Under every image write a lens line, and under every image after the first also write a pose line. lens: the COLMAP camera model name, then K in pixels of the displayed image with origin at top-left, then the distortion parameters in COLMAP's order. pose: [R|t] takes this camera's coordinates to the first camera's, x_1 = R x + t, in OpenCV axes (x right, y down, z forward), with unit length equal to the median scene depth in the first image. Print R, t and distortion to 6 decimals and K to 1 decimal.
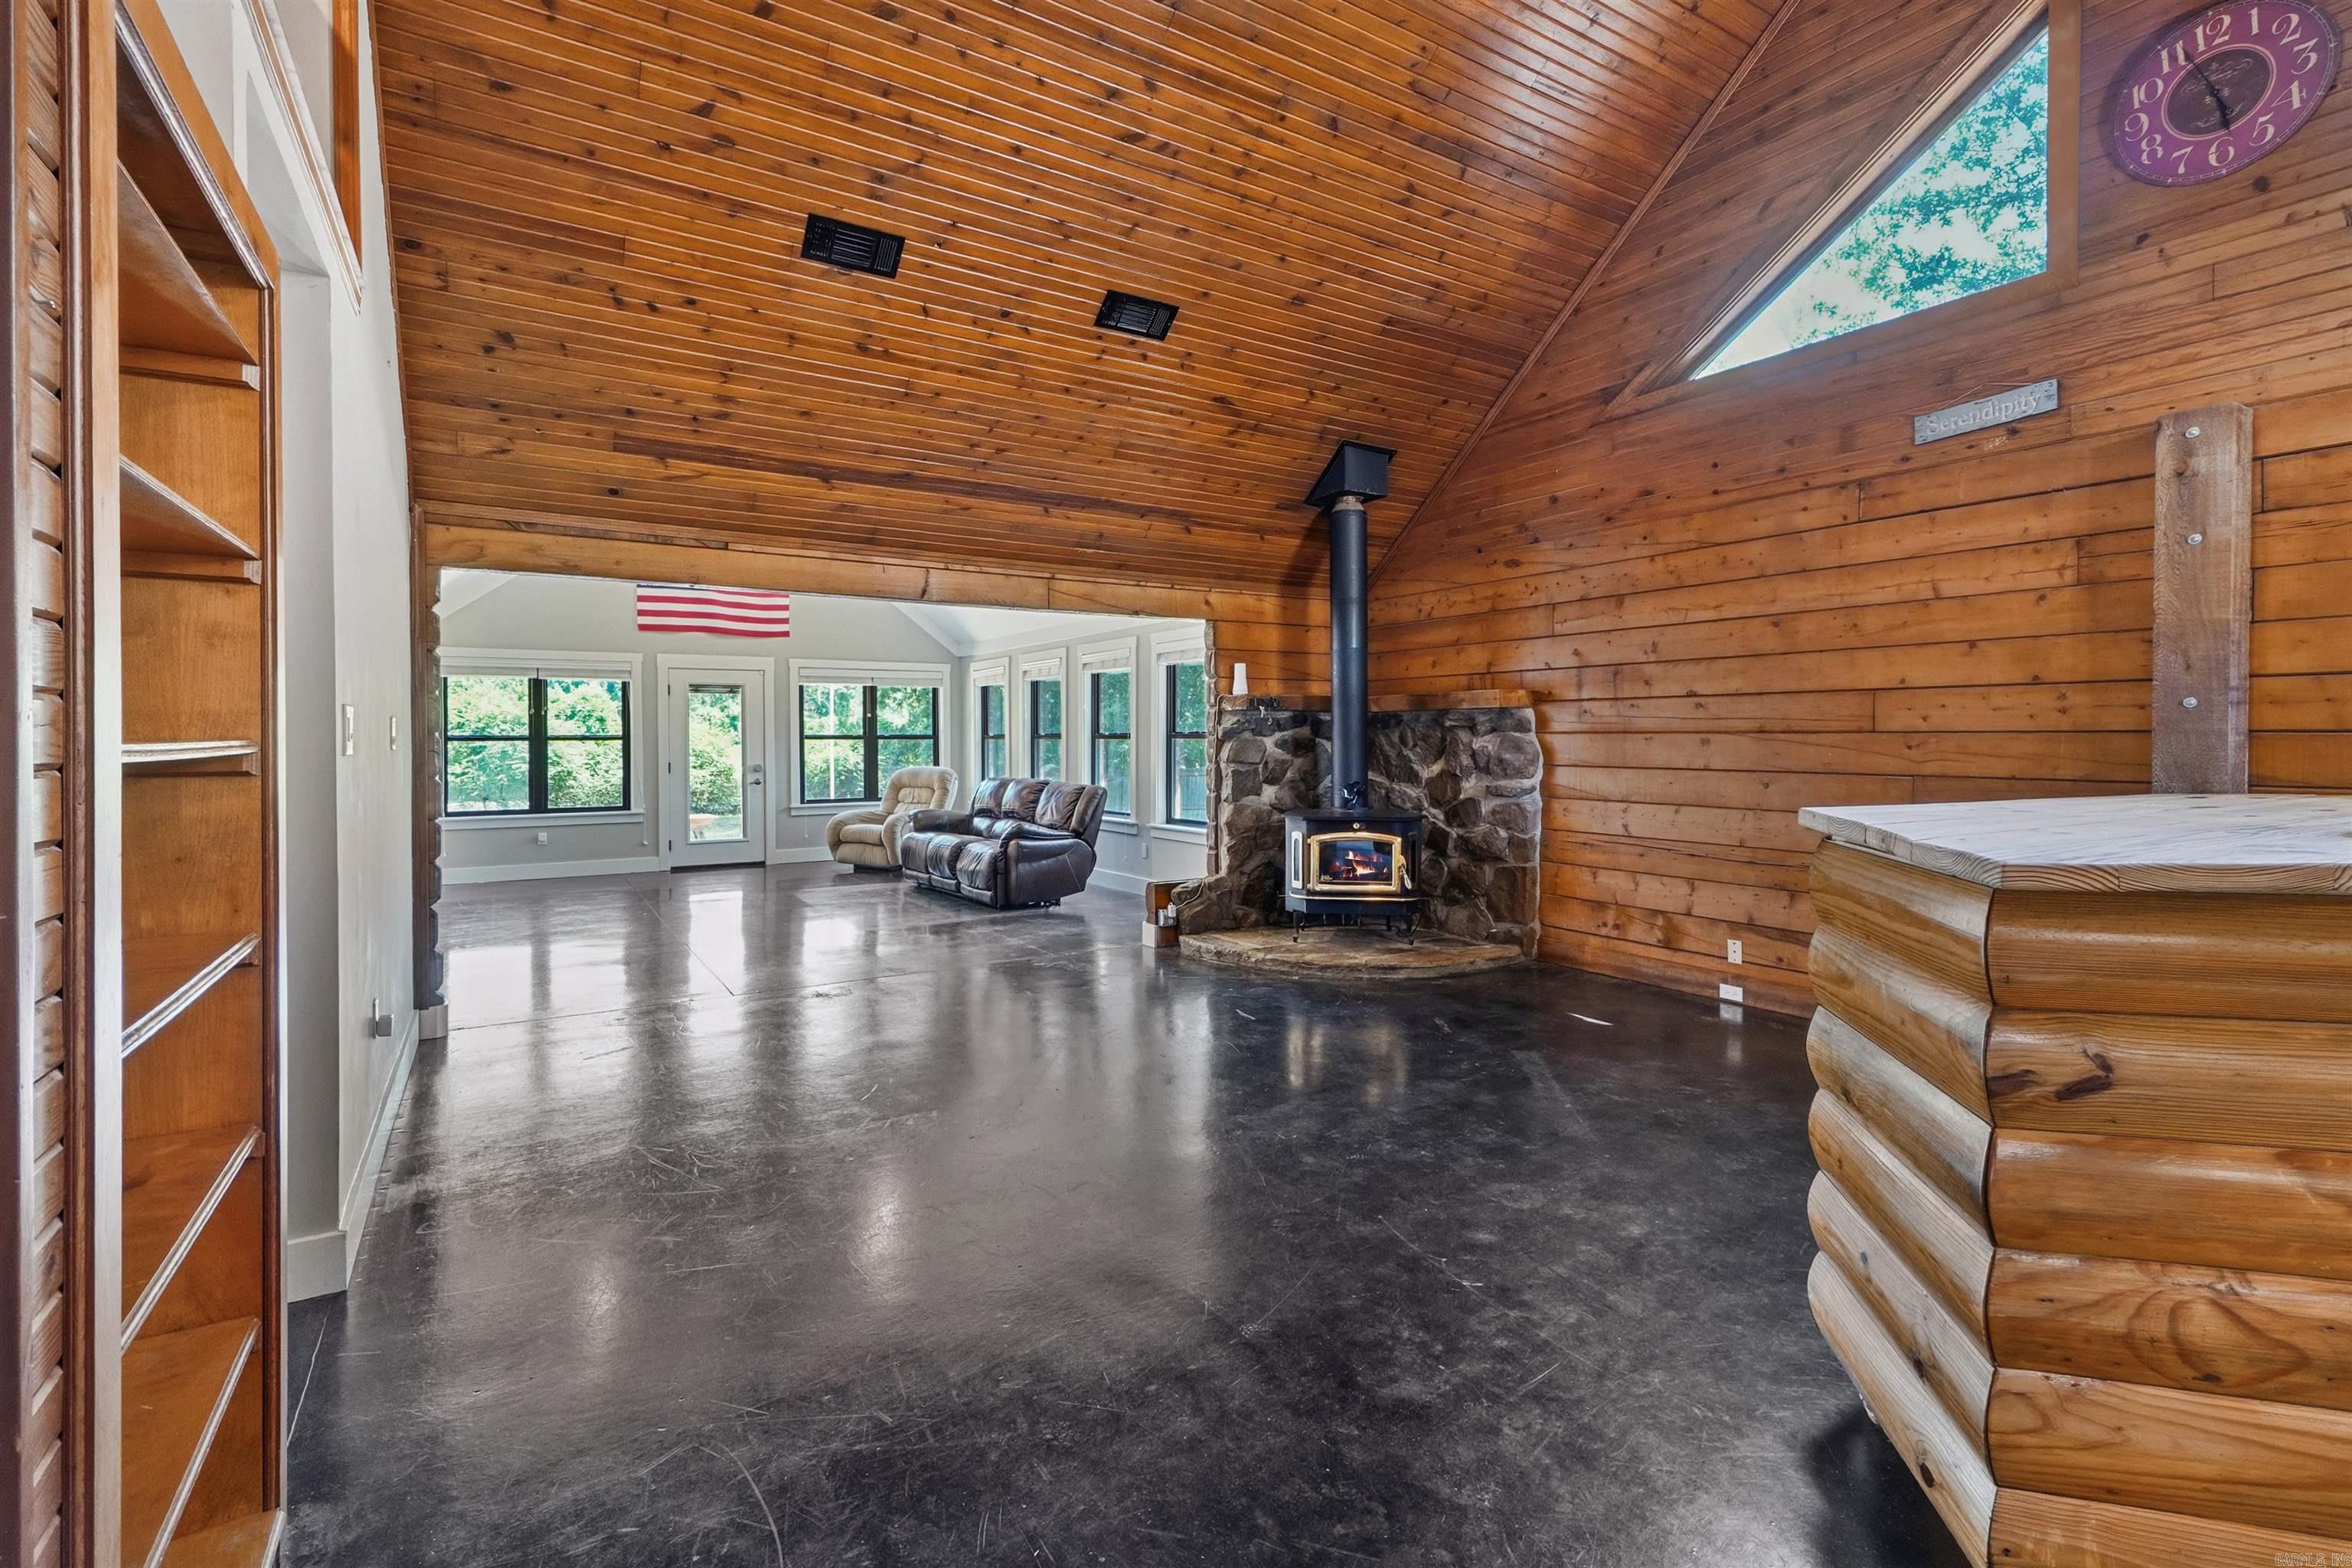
lens RADIAL K [[1061.2, 0, 1178.1], [0, 1061.2, 744.8], [0, 0, 1]] dist [-0.000115, -0.000178]
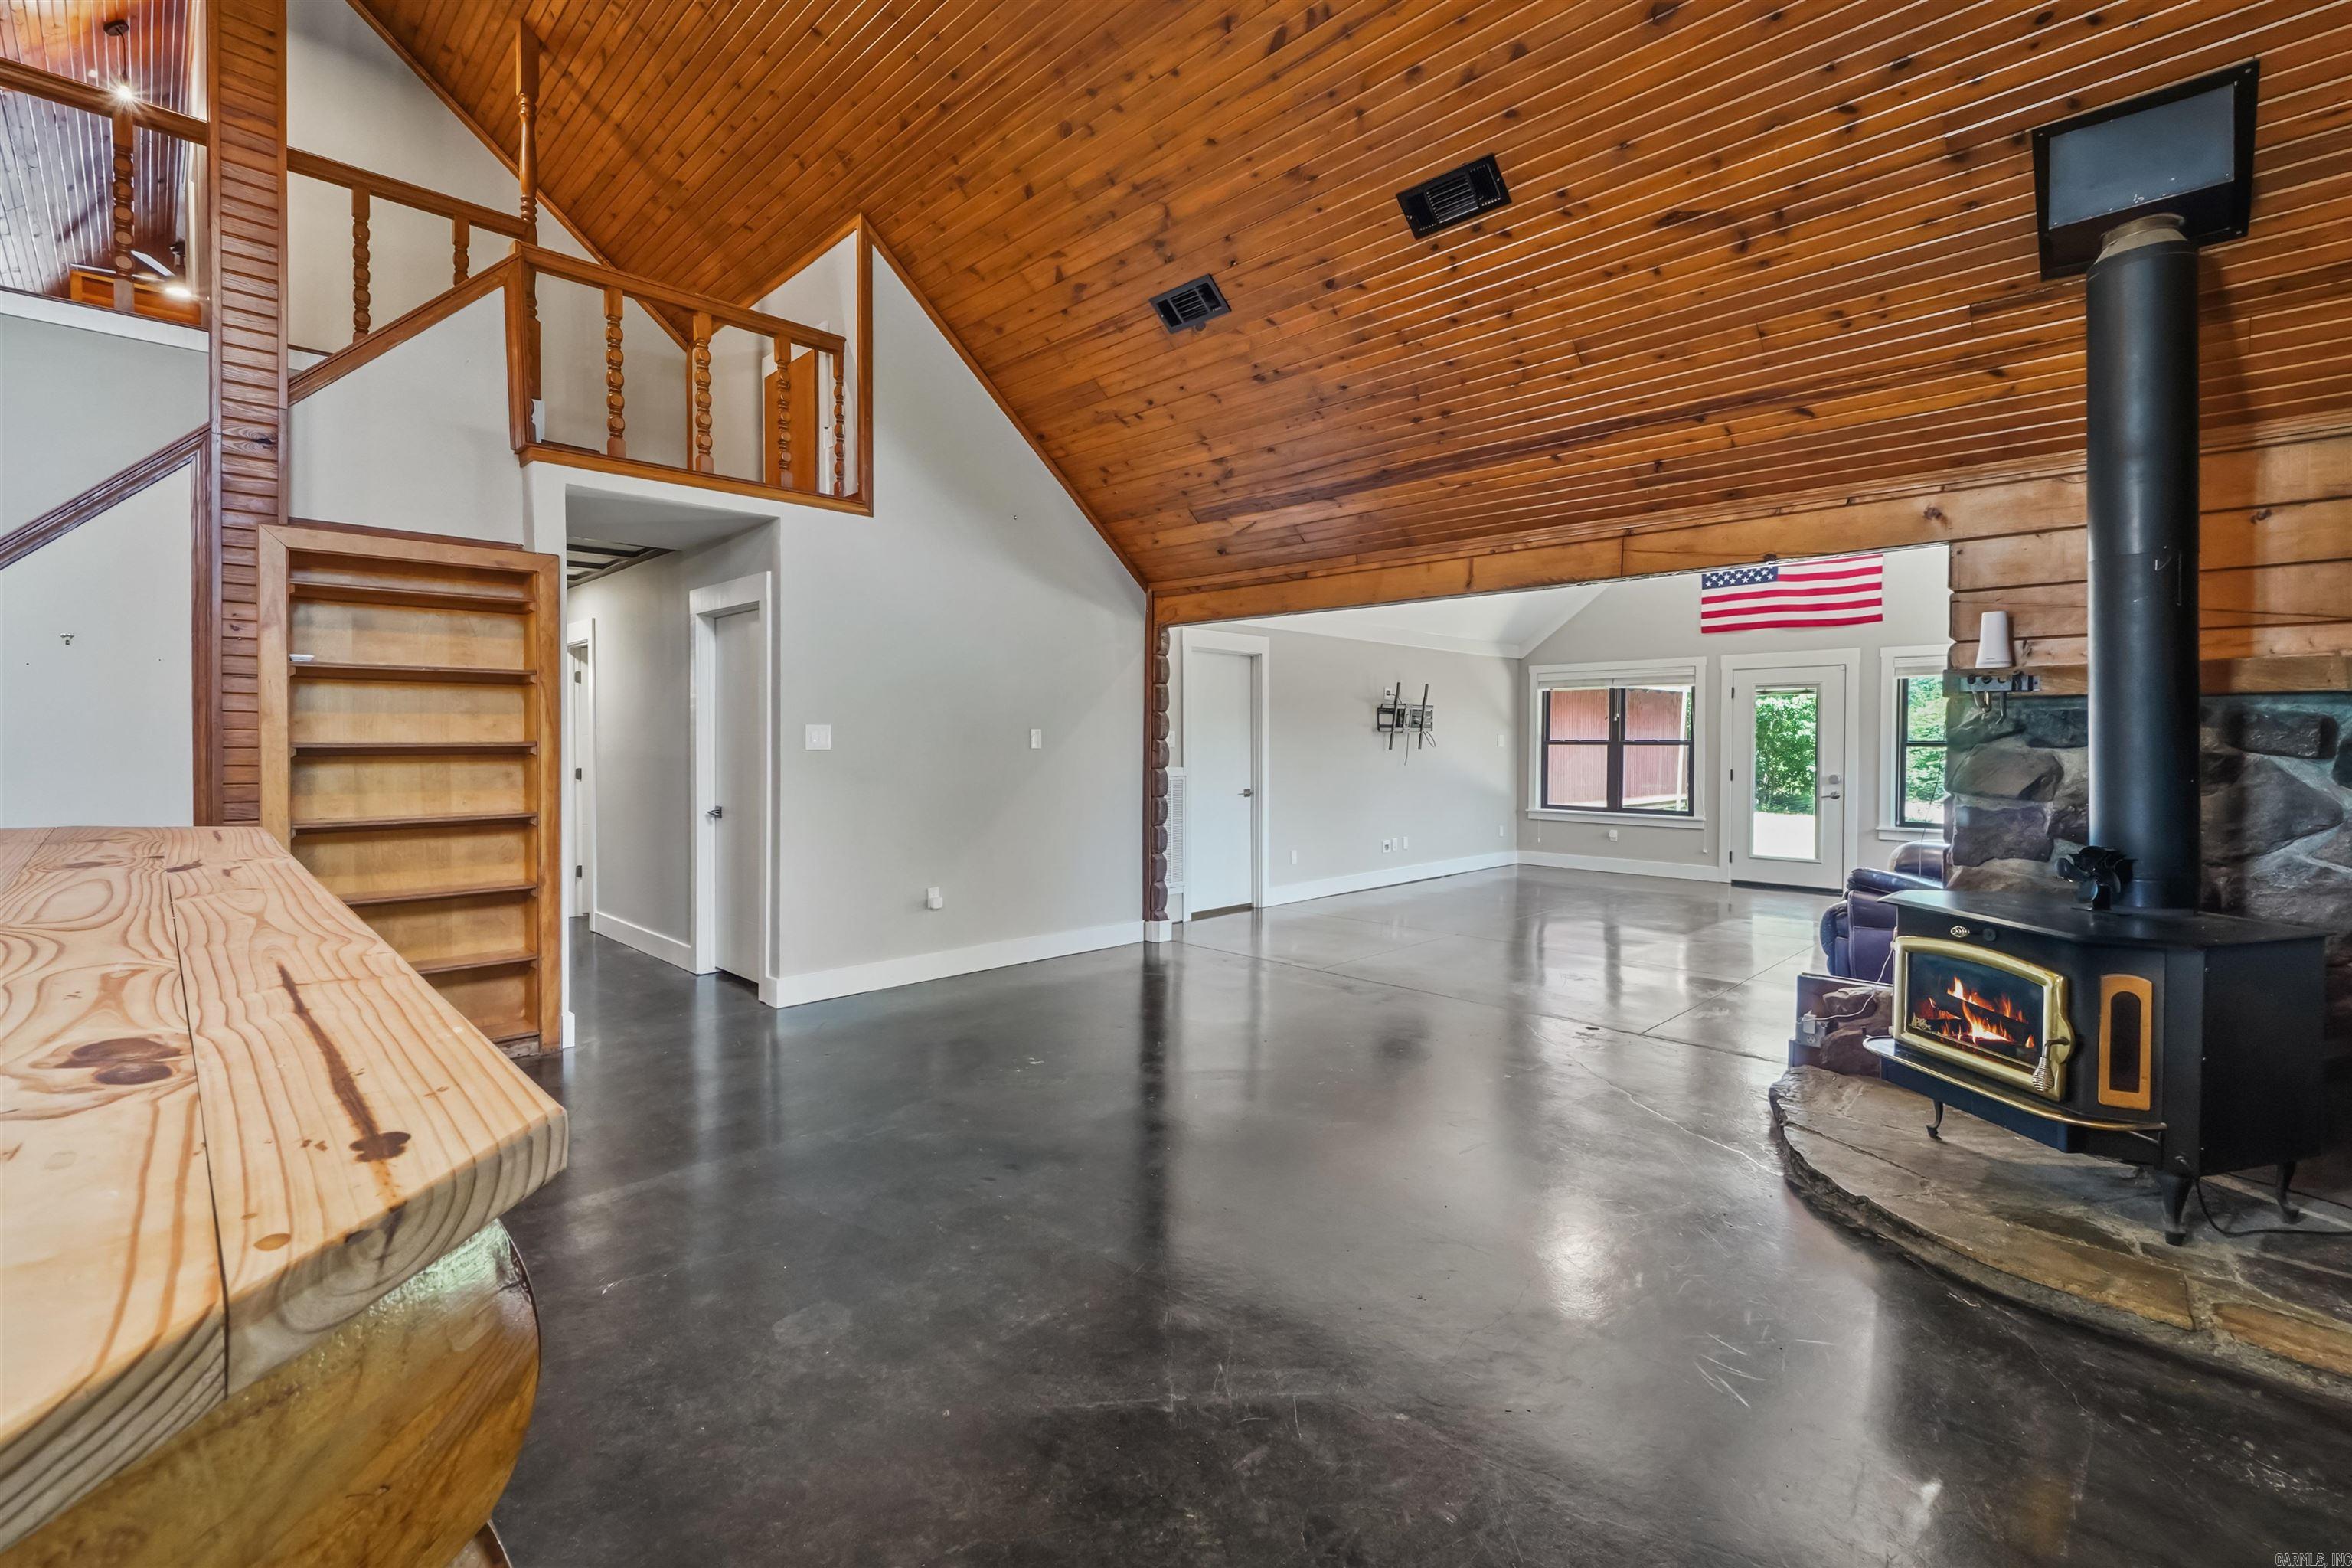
lens RADIAL K [[1039.9, 0, 1167.1], [0, 1039.9, 758.1], [0, 0, 1]] dist [-0.001506, -0.000645]
pose [[0.210168, 0.020556, -0.977449, 0.542654], [-0.011298, 0.999763, 0.018596, -0.008408], [0.977600, 0.007134, 0.210350, 0.525921]]
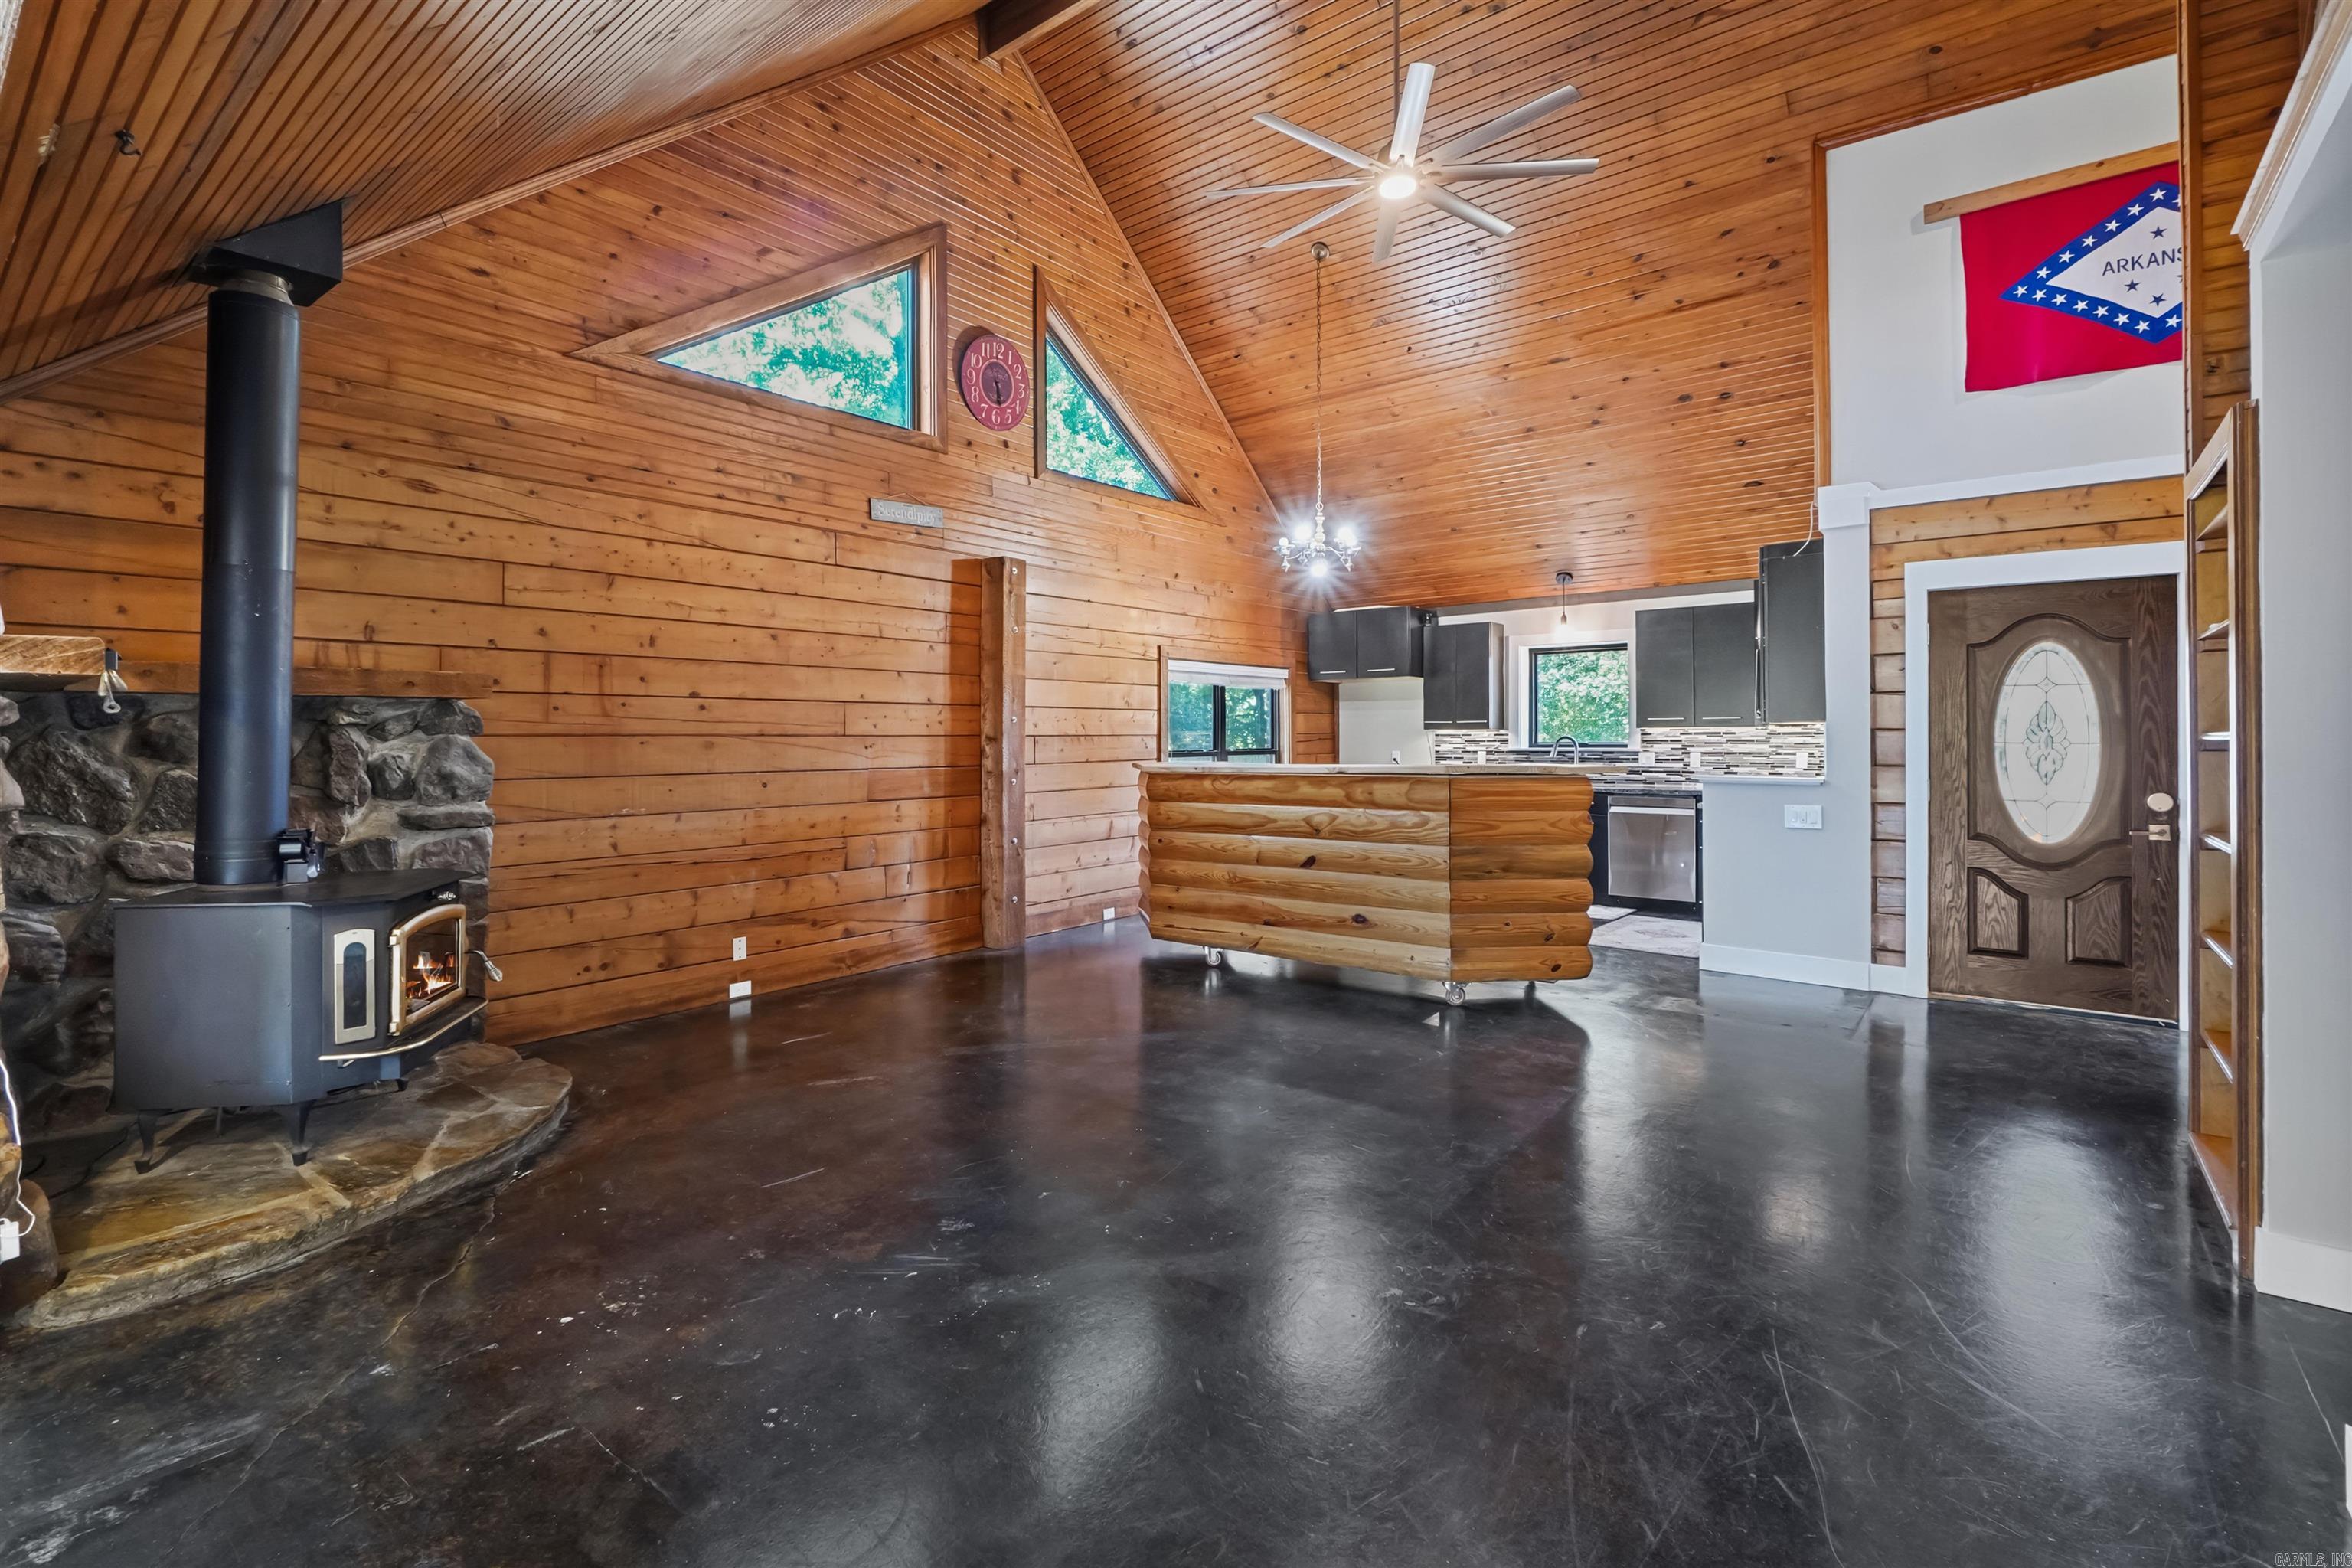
lens RADIAL K [[1063.0, 0, 1174.0], [0, 1063.0, 731.0], [0, 0, 1]] dist [-0.003306, -0.000467]
pose [[-0.334153, 0.006892, 0.942494, -0.498316], [0.013077, 0.999911, -0.002676, -0.006633], [-0.942428, 0.011431, -0.334214, 0.799129]]
